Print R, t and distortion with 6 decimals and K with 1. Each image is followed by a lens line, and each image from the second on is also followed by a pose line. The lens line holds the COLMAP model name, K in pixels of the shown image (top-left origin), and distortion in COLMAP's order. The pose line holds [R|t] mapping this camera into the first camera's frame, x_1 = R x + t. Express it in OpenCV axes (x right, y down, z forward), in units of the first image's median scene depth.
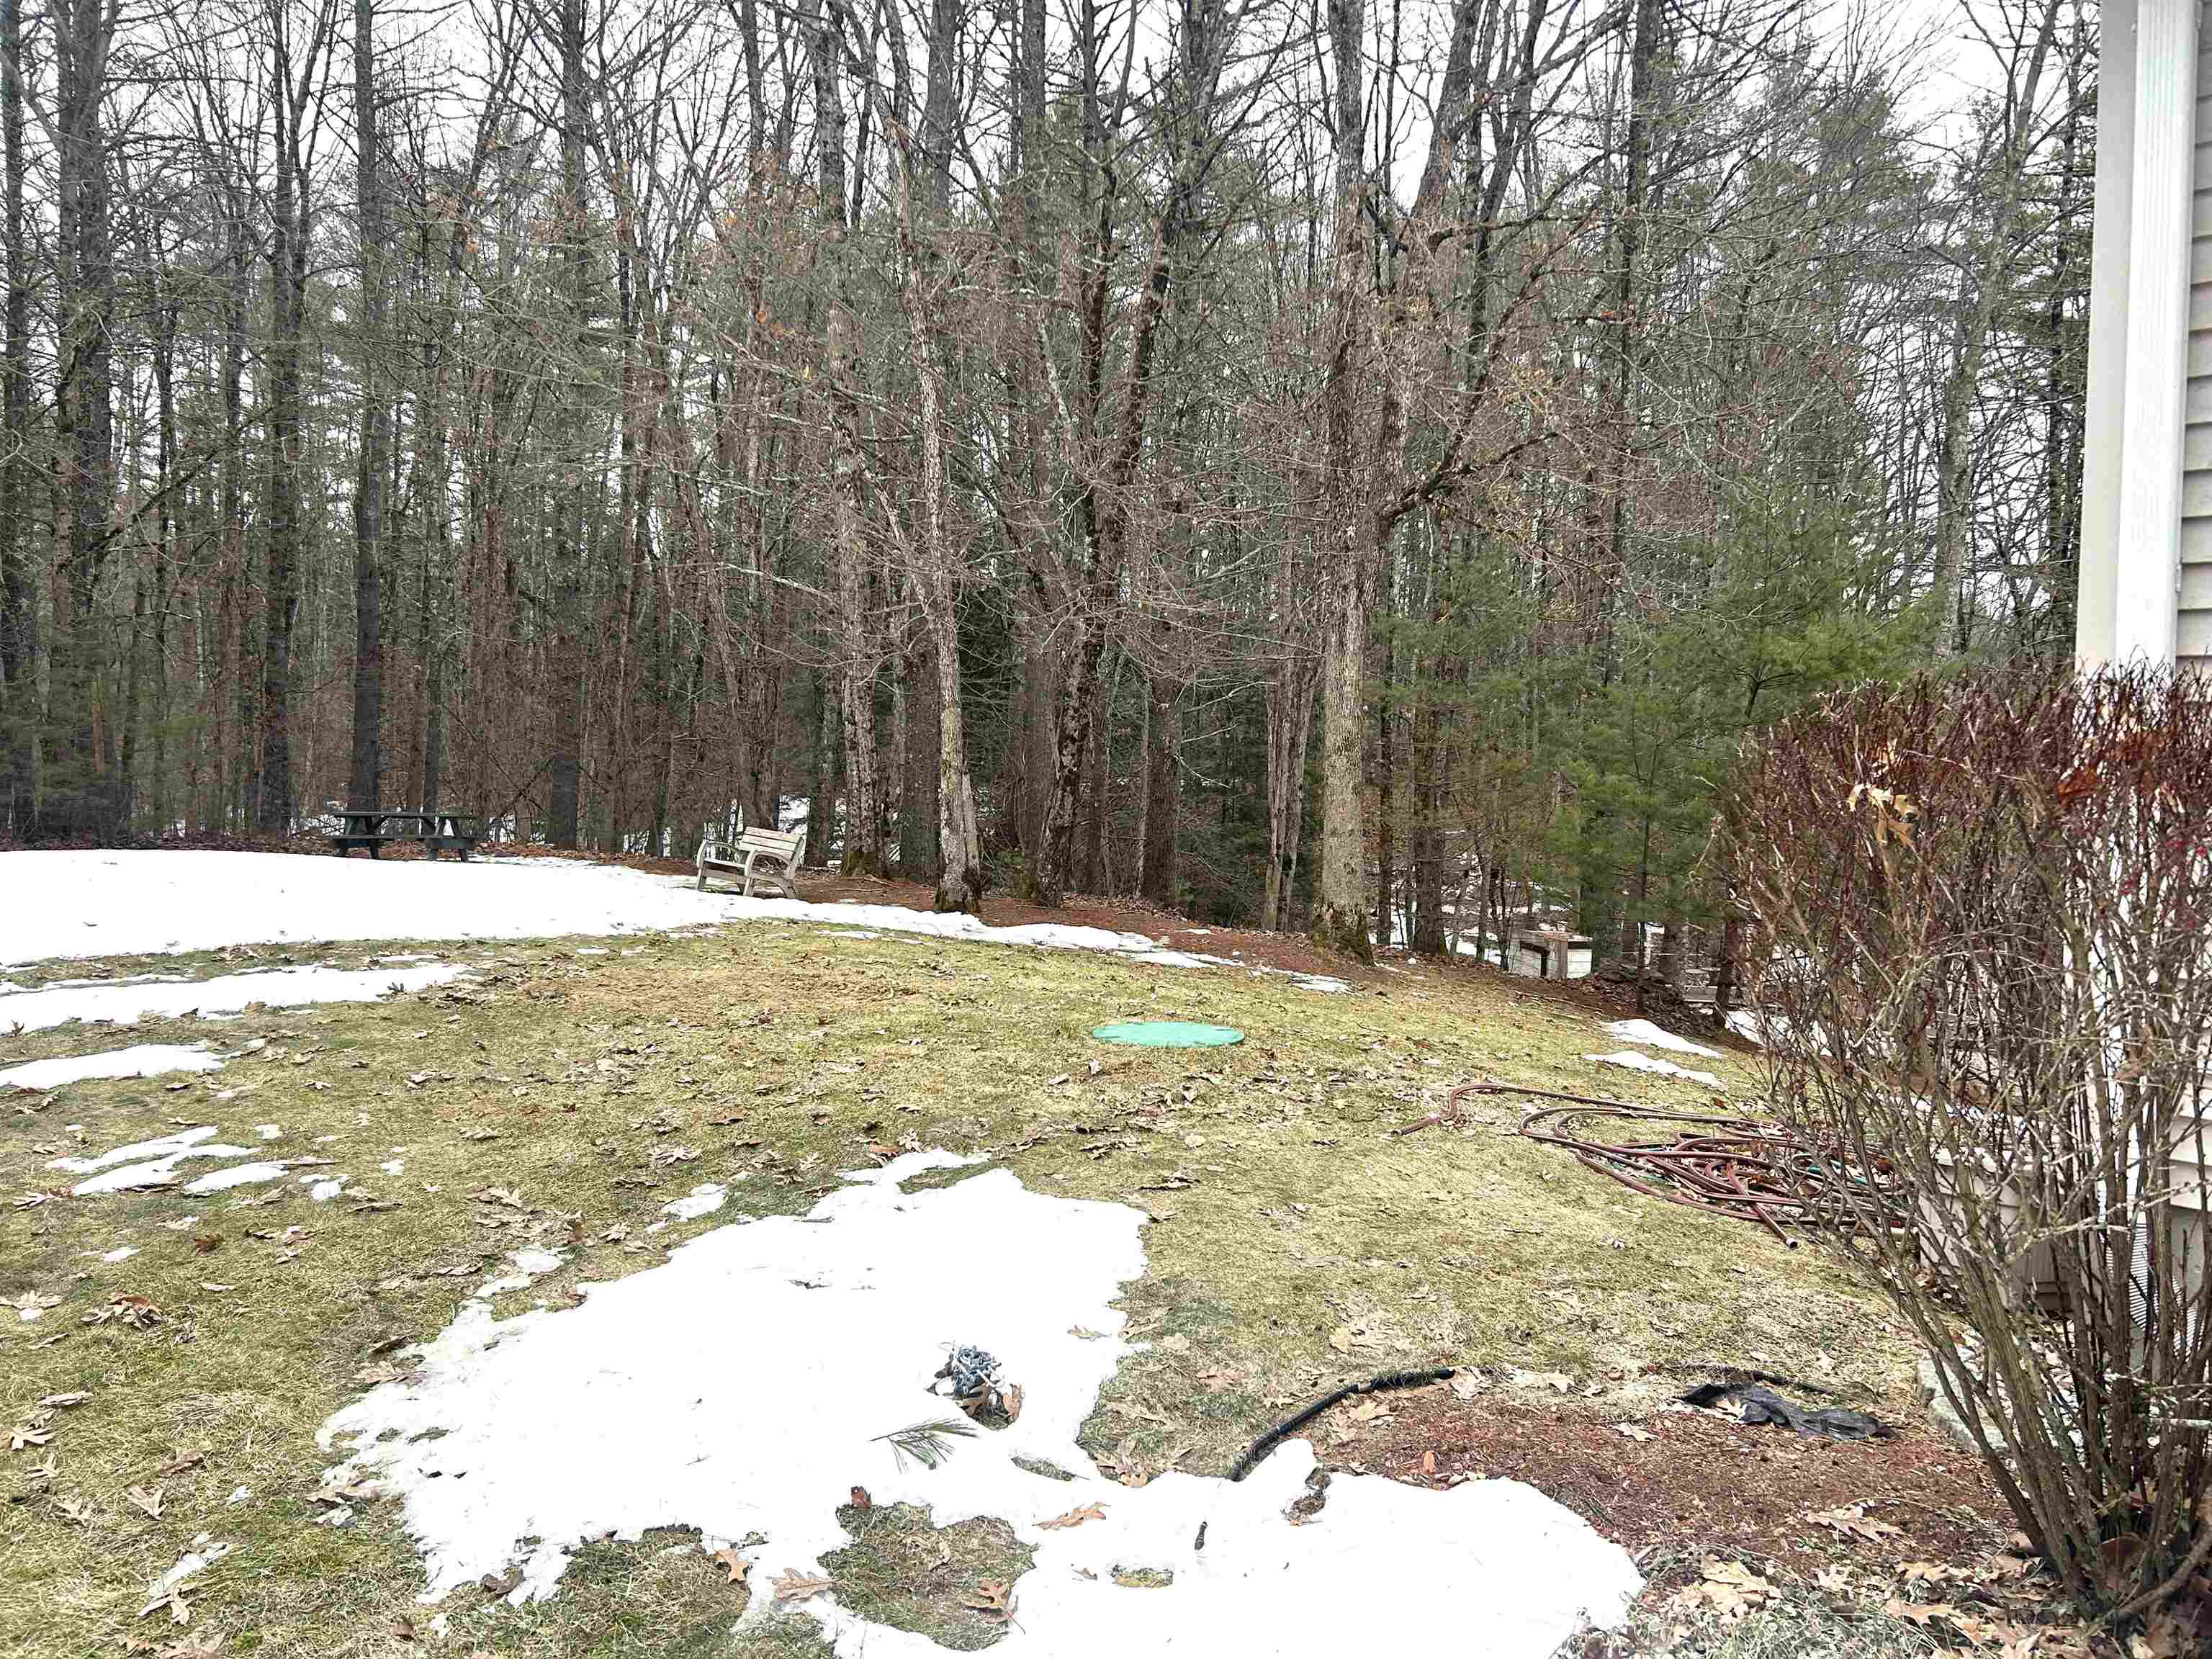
lens RADIAL K [[1593.3, 0, 1106.0], [0, 1593.3, 829.5], [0, 0, 1]] dist [0.040236, -0.061796]
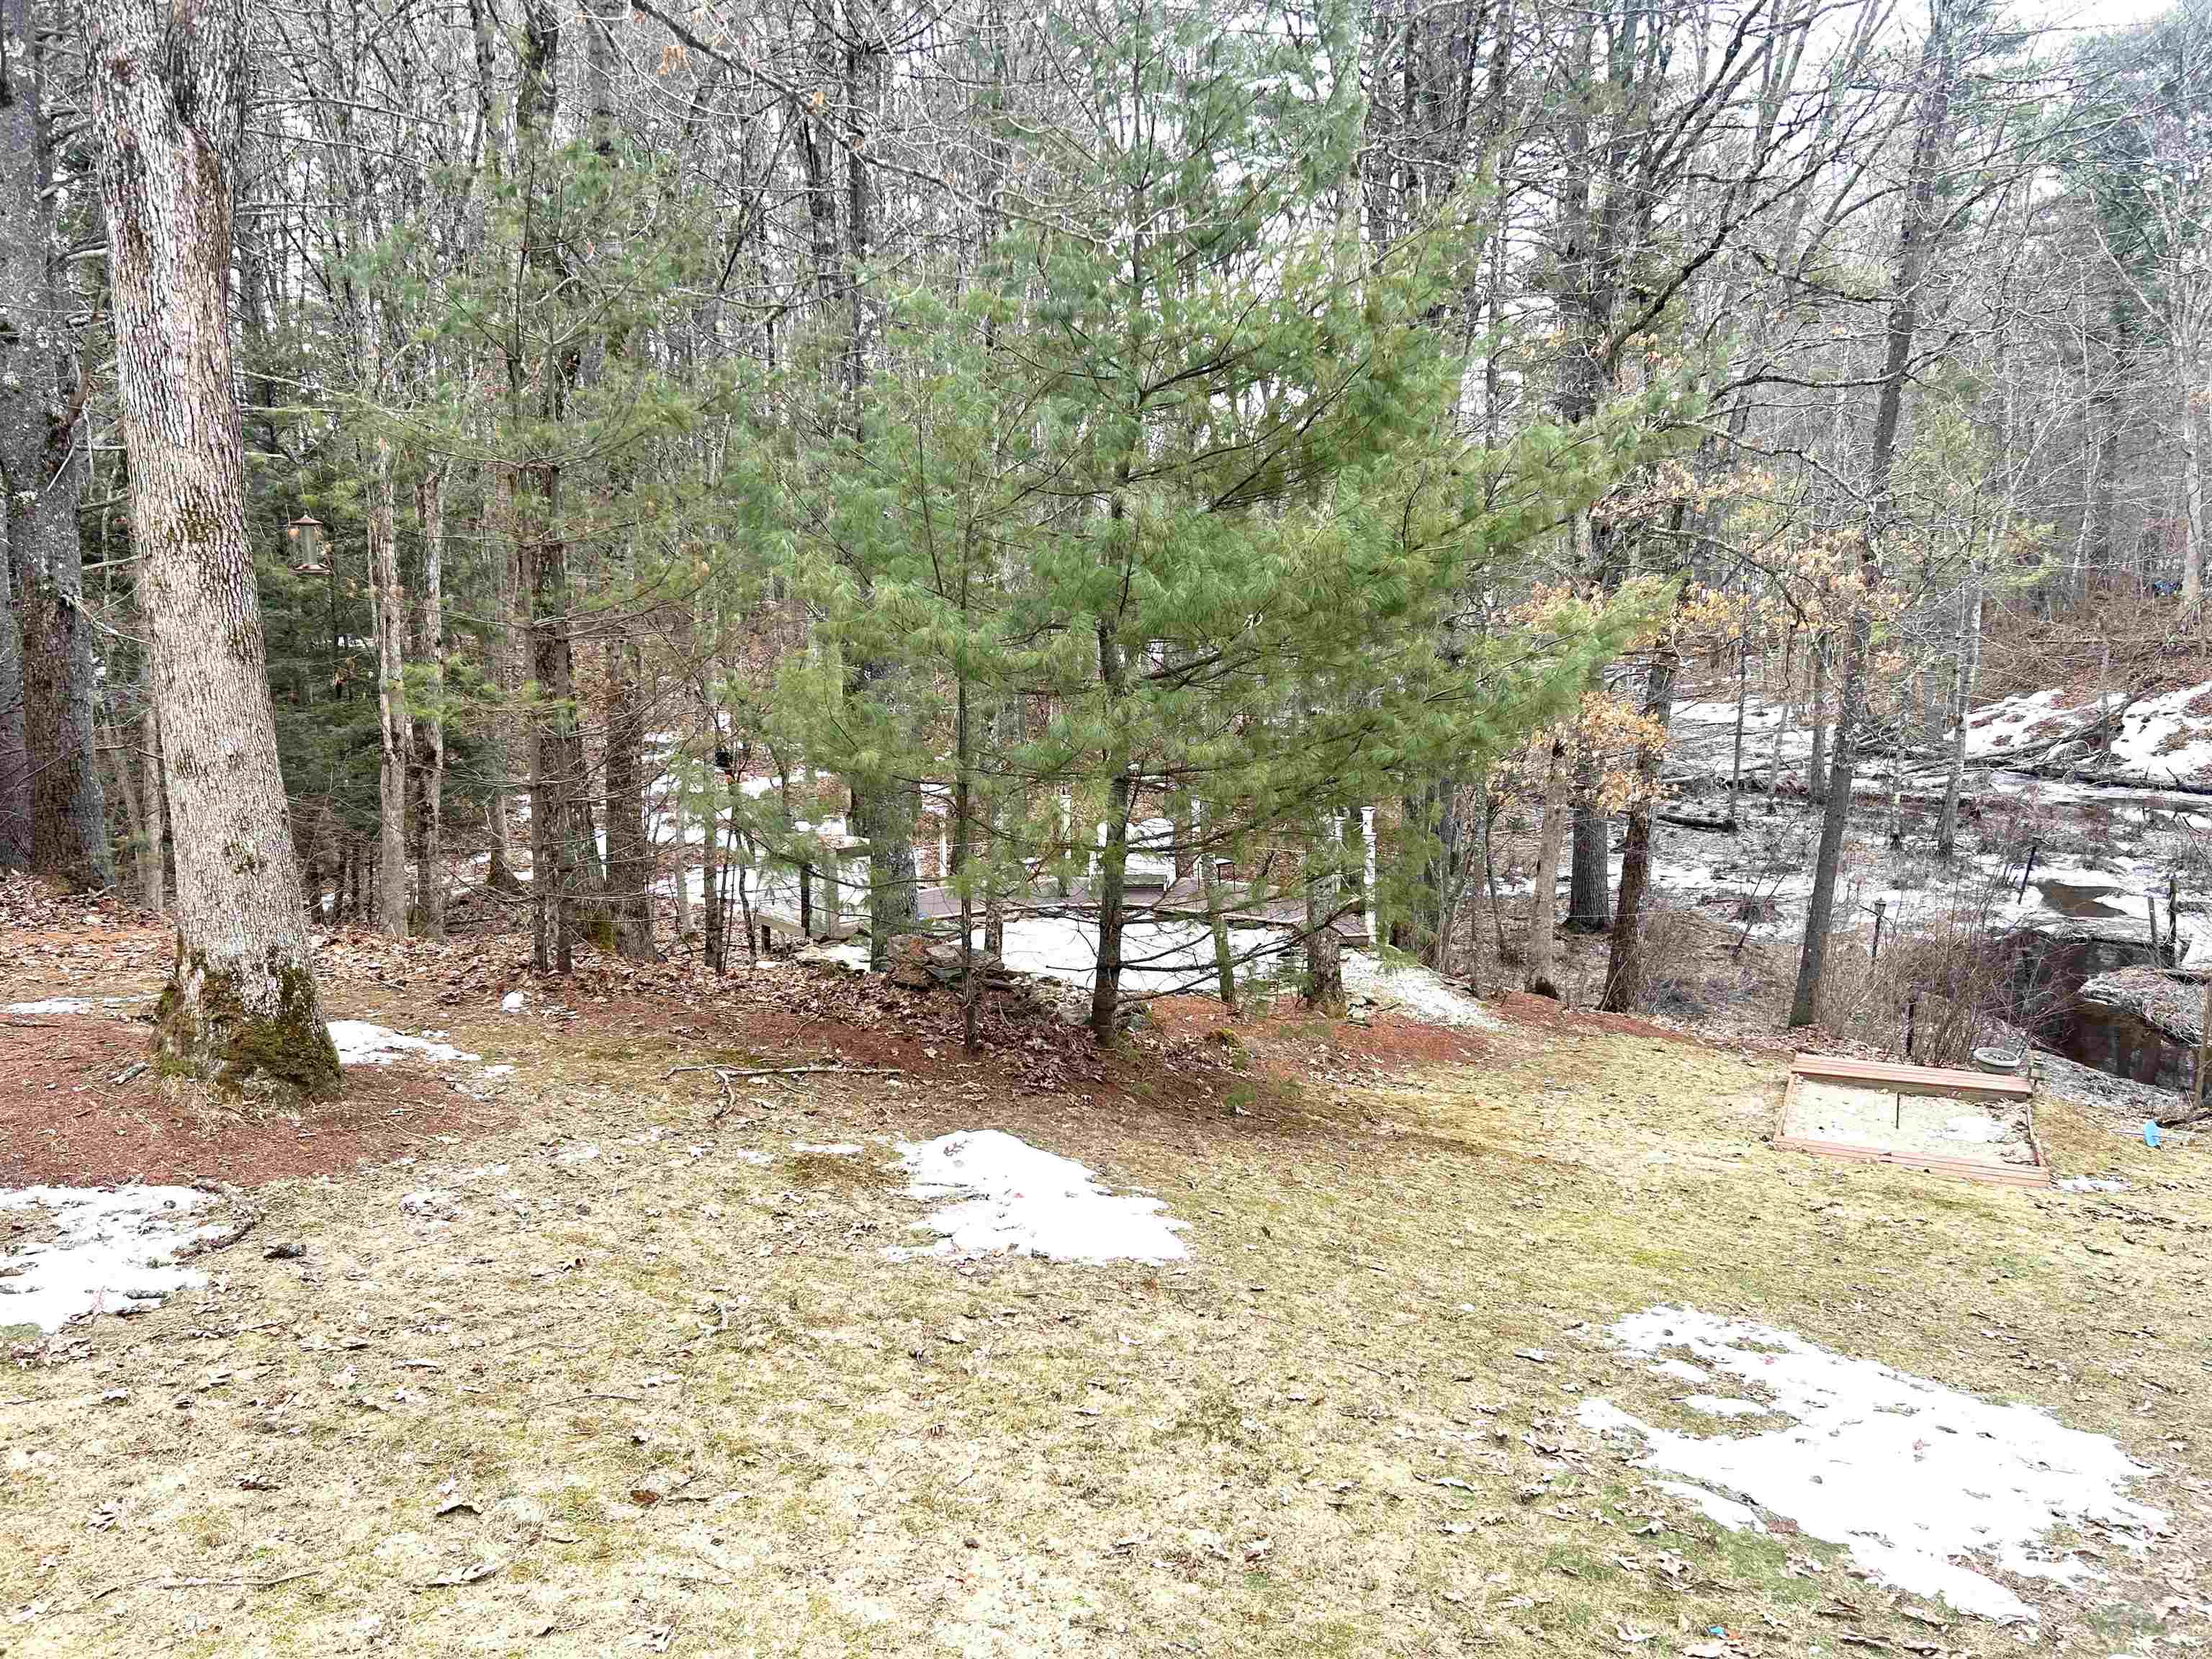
lens RADIAL K [[1593.3, 0, 1106.0], [0, 1593.3, 829.5], [0, 0, 1]] dist [0.040236, -0.061796]
pose [[0.899109, -0.103667, 0.425271, 0.175780], [0.061761, 0.991876, 0.111210, -0.011513], [-0.433345, -0.073725, 0.898208, 0.571689]]
